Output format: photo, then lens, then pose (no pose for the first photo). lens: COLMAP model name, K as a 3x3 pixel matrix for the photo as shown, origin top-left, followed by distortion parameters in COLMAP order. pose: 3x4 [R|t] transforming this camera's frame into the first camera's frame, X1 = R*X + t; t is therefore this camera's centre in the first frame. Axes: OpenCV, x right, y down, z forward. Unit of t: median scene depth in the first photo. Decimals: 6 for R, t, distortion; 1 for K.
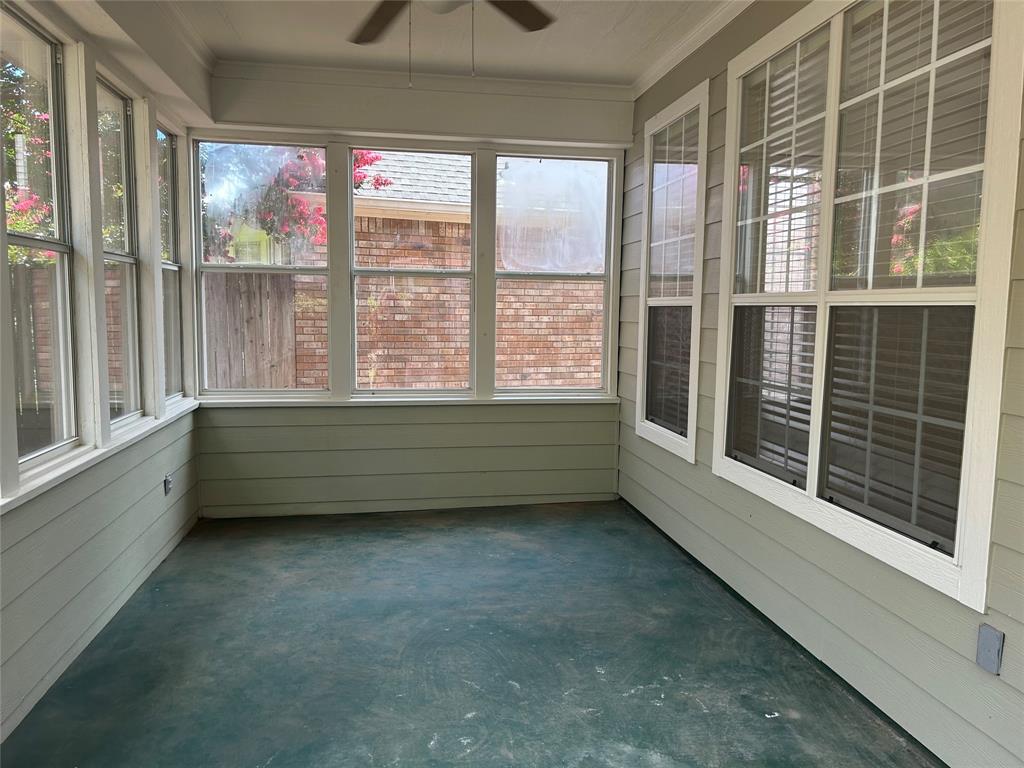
lens RADIAL K [[764.0, 0, 512.0], [0, 764.0, 384.0], [0, 0, 1]] dist [0.108230, -0.196718]
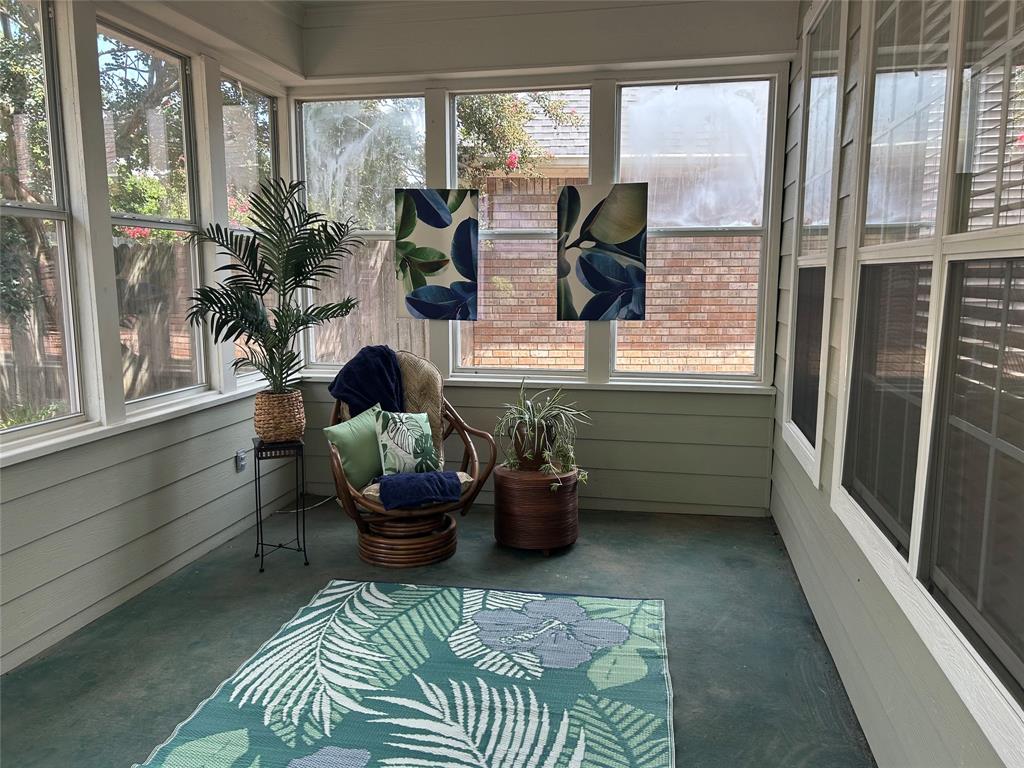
lens RADIAL K [[768.6, 0, 512.0], [0, 768.6, 384.0], [0, 0, 1]] dist [0.064442, -0.088154]
pose [[0.934347, 0.037424, -0.354394, 0.188075], [-0.023435, 0.998771, 0.043684, -0.015234], [0.355593, -0.032511, 0.934075, 0.193638]]
